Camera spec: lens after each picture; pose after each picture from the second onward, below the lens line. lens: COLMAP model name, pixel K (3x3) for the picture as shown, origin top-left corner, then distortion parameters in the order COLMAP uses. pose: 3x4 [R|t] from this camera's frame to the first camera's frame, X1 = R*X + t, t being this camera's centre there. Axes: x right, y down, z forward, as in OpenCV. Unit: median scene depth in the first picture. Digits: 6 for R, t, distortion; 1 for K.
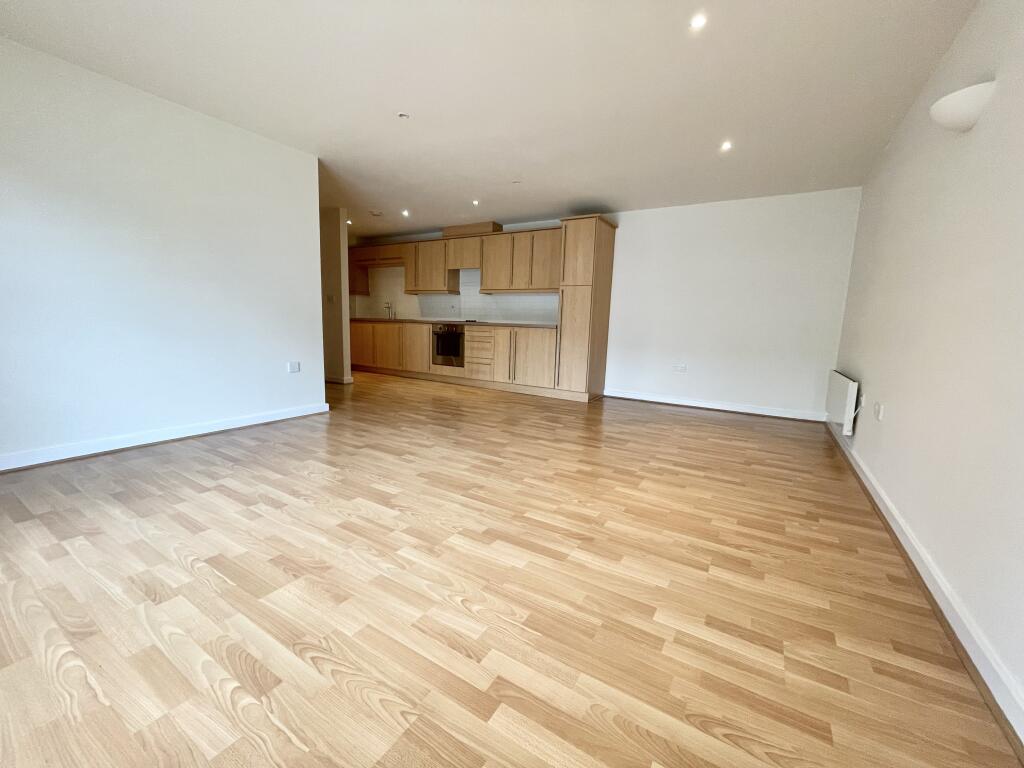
lens RADIAL K [[412.0, 0, 511.2], [0, 412.0, 383.0], [0, 0, 1]] dist [-0.001163, -0.000158]
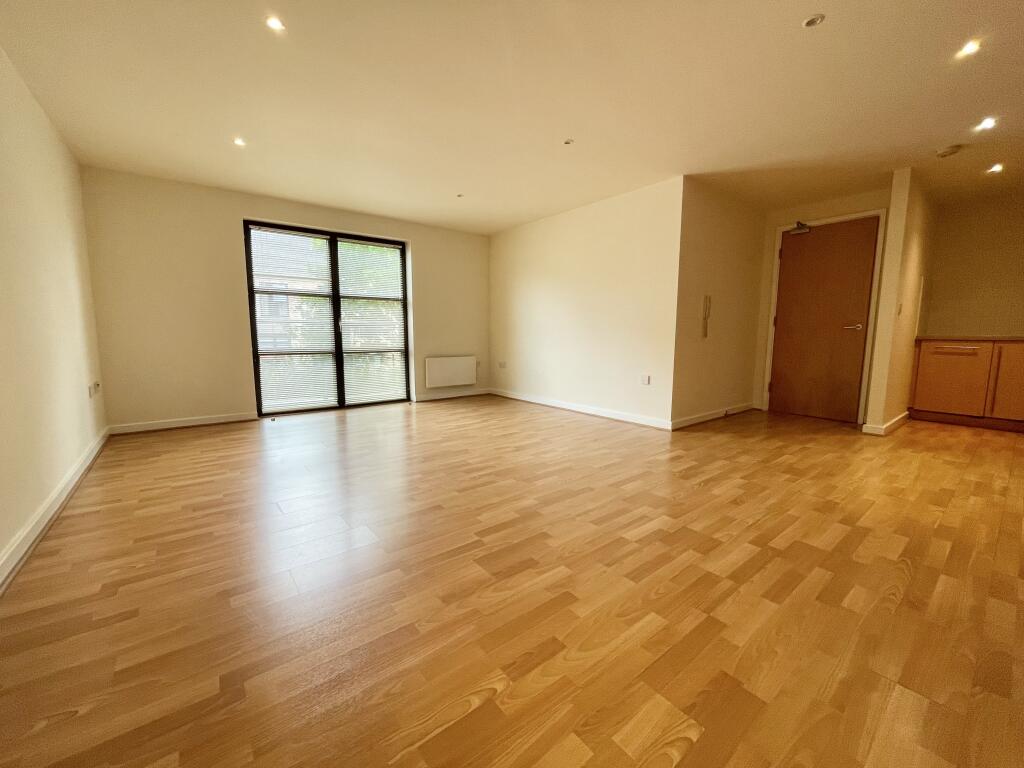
lens RADIAL K [[412.0, 0, 511.2], [0, 412.0, 383.0], [0, 0, 1]] dist [-0.001163, -0.000158]
pose [[-0.338510, 0.083318, -0.937267, 0.882064], [-0.148963, 0.978766, 0.140808, -0.181215], [0.929097, 0.187283, -0.318911, 1.405626]]
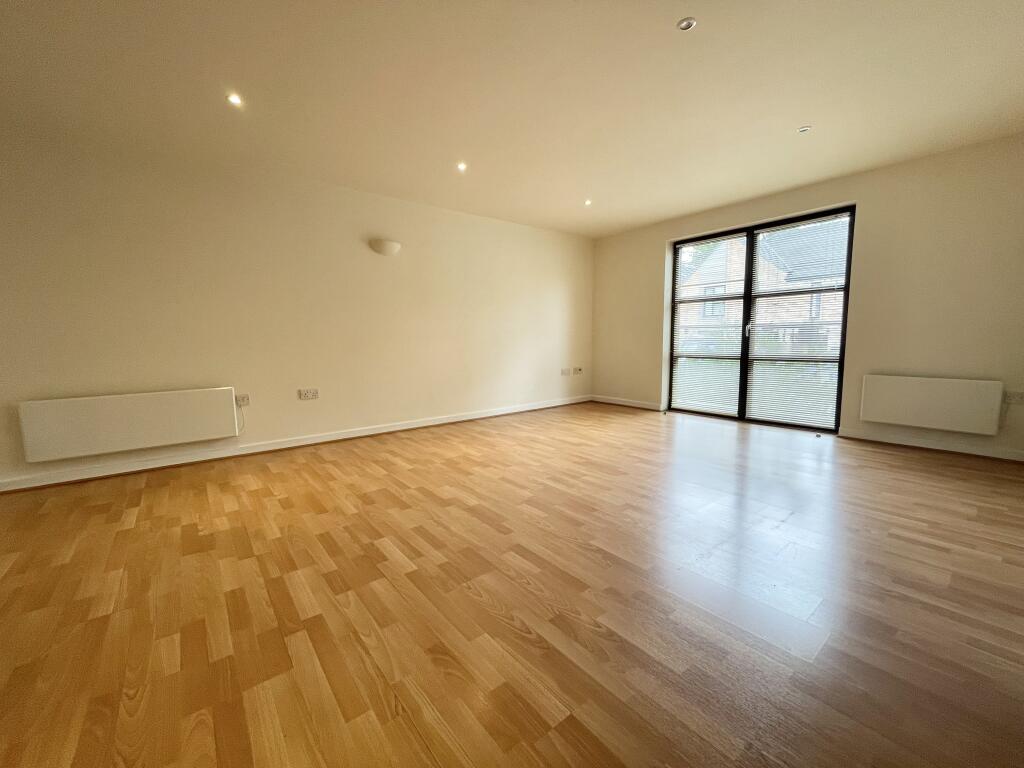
lens RADIAL K [[412.0, 0, 511.2], [0, 412.0, 383.0], [0, 0, 1]] dist [-0.001163, -0.000158]
pose [[-0.941986, -0.054700, 0.331164, -0.263683], [0.032407, 0.967201, 0.251937, -0.295520], [-0.334083, 0.248054, -0.909317, 1.929954]]
